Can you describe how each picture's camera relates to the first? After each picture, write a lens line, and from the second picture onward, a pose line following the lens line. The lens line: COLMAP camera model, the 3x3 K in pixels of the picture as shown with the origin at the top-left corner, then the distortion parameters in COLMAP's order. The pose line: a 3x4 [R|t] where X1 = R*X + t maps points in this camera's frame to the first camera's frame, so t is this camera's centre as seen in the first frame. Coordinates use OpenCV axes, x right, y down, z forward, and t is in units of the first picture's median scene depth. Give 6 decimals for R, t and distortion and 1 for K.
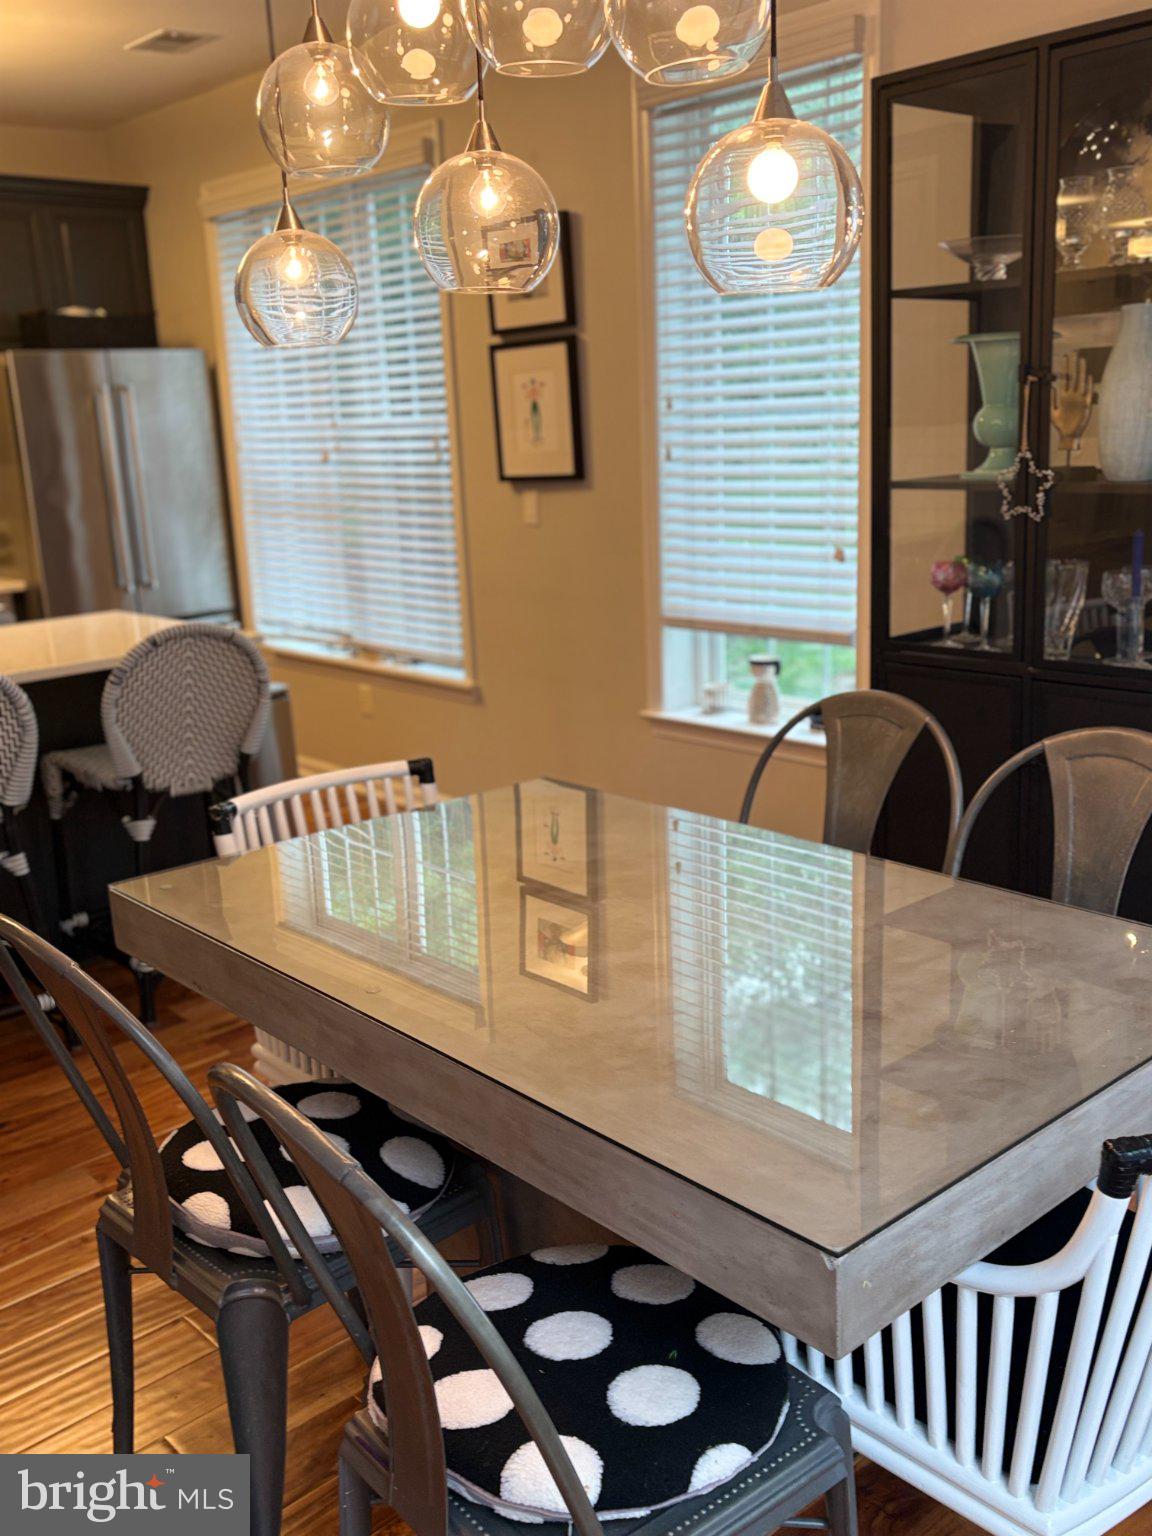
lens RADIAL K [[1423.8, 0, 572.1], [0, 1423.8, 774.1], [0, 0, 1]] dist [0.011363, 0.000000]
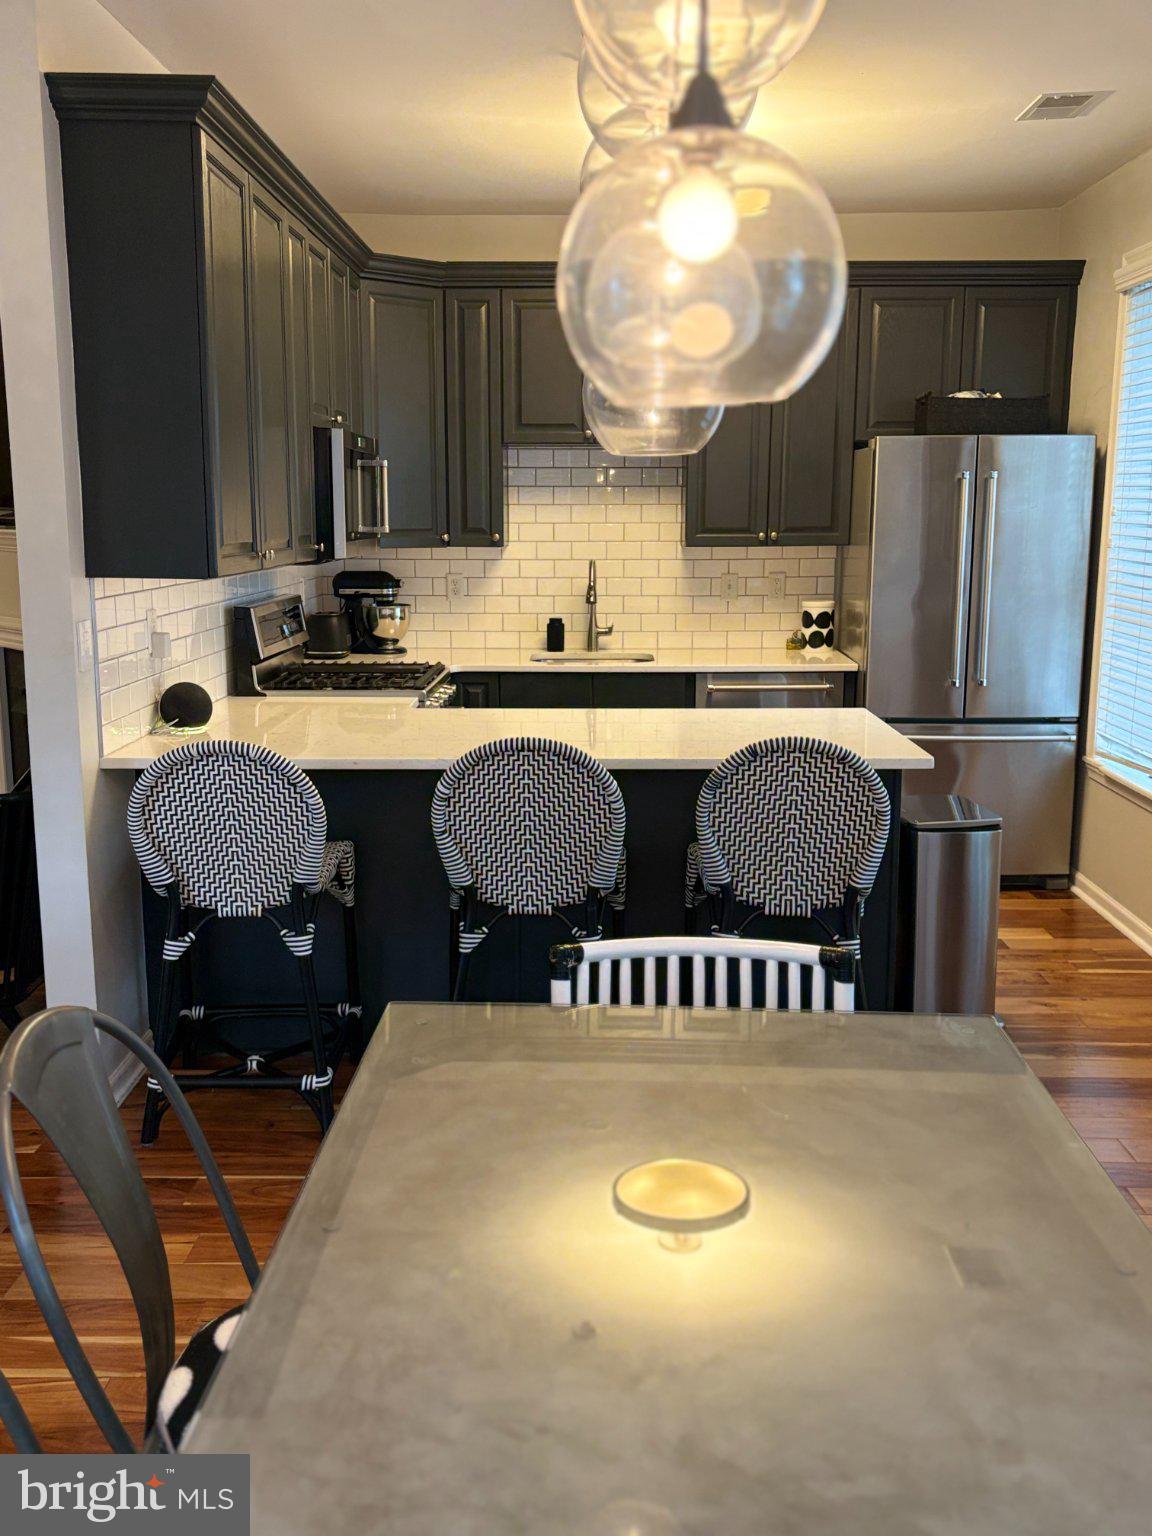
lens RADIAL K [[1423.8, 0, 580.8], [0, 1423.8, 756.9], [0, 0, 1]] dist [0.011363, 0.000000]
pose [[0.752456, 0.160364, -0.638822, 0.144059], [-0.203225, 0.979111, 0.006412, -0.047716], [0.626506, 0.125000, 0.769328, 0.158440]]
